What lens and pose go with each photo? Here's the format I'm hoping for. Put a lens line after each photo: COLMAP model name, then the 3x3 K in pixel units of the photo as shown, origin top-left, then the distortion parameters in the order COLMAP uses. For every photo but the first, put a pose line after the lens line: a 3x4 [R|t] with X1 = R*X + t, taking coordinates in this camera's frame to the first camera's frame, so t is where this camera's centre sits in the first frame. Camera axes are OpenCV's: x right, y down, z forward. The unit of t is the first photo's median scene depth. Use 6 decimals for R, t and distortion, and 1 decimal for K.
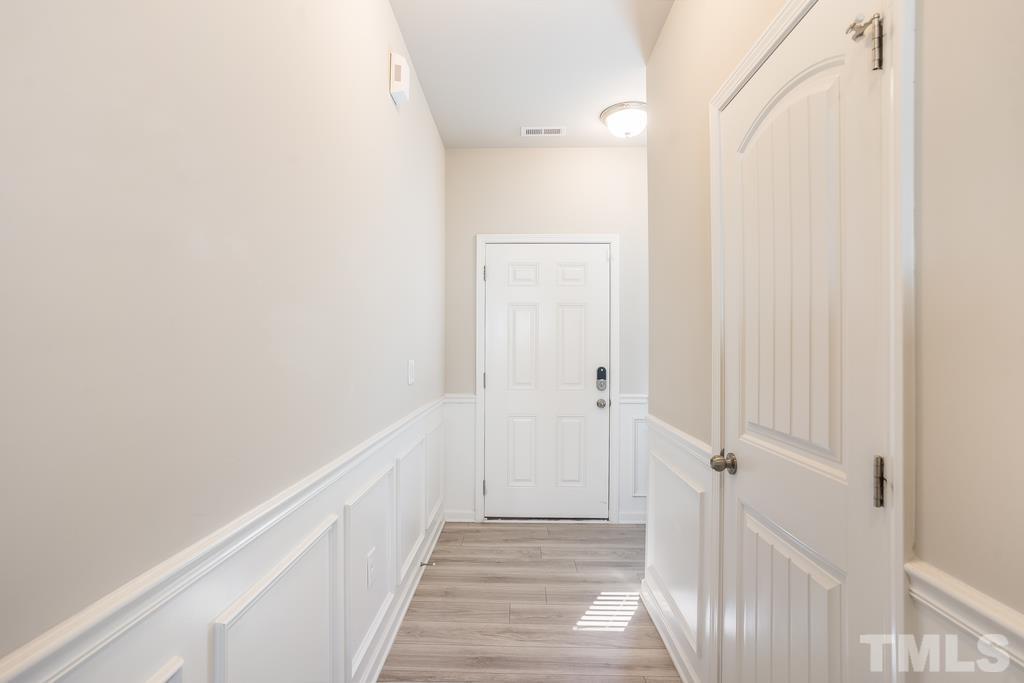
lens RADIAL K [[510.1, 0, 510.9], [0, 510.1, 344.2], [0, 0, 1]] dist [-0.017324, 0.002454]
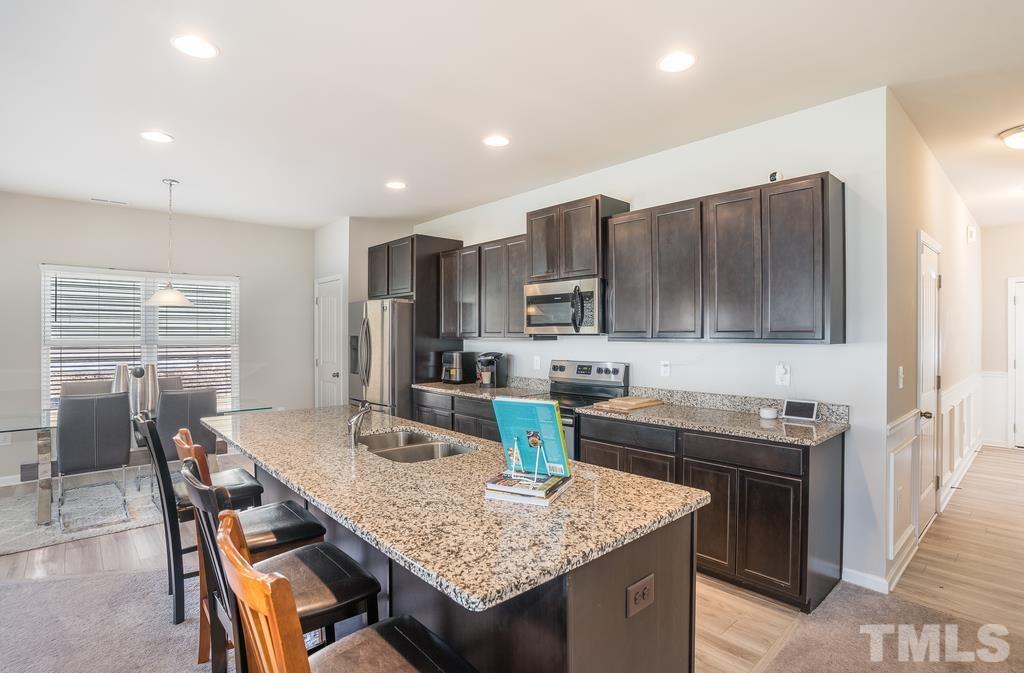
lens RADIAL K [[510.1, 0, 505.0], [0, 510.1, 335.1], [0, 0, 1]] dist [-0.017324, 0.002454]
pose [[0.687588, -0.001516, -0.726099, -0.004533], [0.008132, 0.999951, 0.005613, -0.048615], [0.726055, -0.009764, 0.687567, -1.353798]]
